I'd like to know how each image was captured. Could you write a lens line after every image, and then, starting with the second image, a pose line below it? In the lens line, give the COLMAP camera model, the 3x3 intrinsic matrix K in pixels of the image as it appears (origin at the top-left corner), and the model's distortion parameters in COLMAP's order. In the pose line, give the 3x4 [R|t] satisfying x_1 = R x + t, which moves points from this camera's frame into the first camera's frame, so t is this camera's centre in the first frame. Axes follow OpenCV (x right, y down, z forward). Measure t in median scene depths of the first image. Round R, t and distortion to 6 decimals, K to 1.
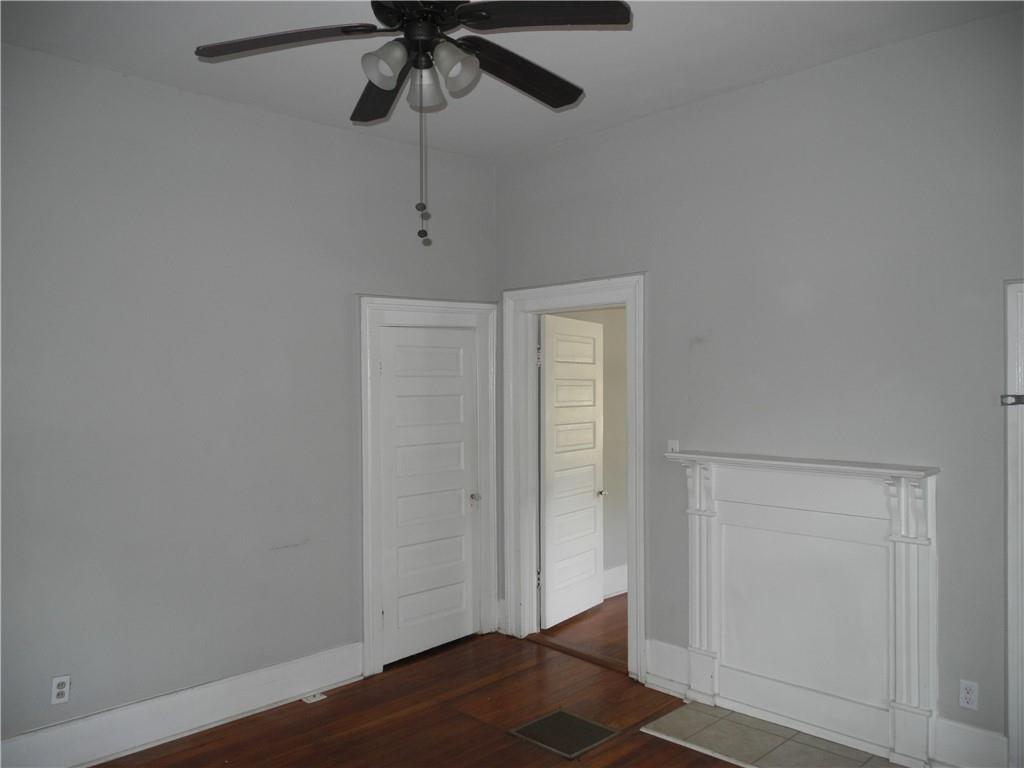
lens RADIAL K [[807.5, 0, 516.3], [0, 807.5, 388.0], [0, 0, 1]] dist [-0.025304, 0.017088]
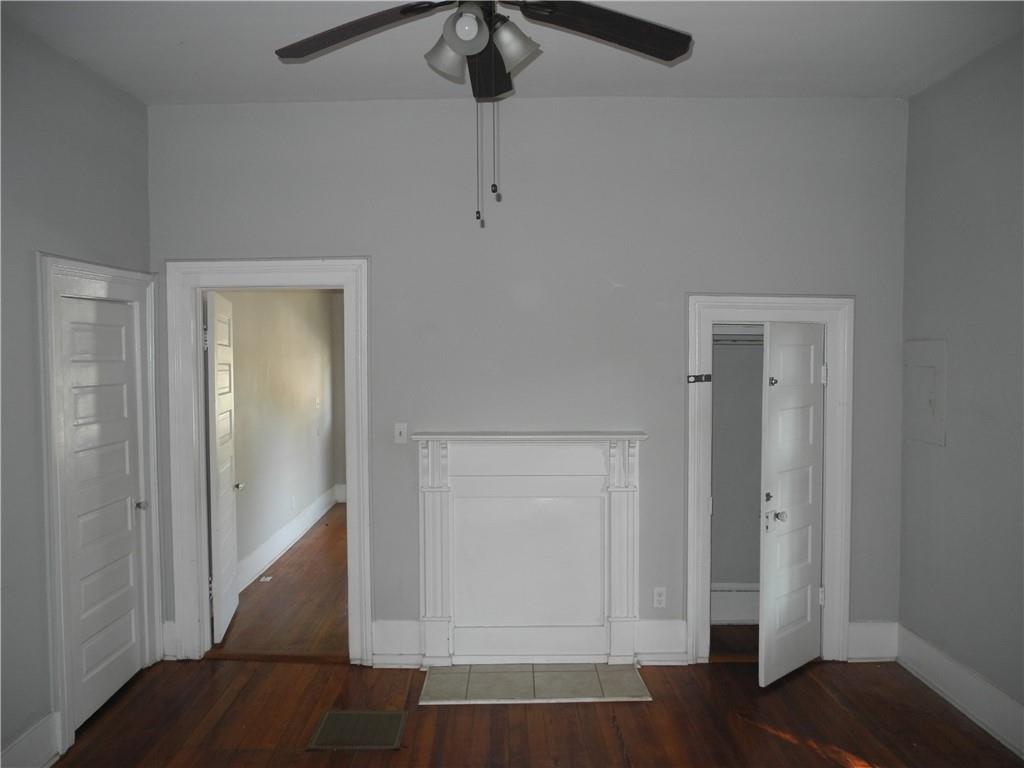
lens RADIAL K [[807.5, 0, 515.0], [0, 807.5, 382.0], [0, 0, 1]] dist [-0.025304, 0.017088]
pose [[0.705575, -0.020566, 0.708336, -0.439159], [0.007883, 0.999745, 0.021175, -0.008783], [-0.708591, -0.009356, 0.705557, 0.170009]]
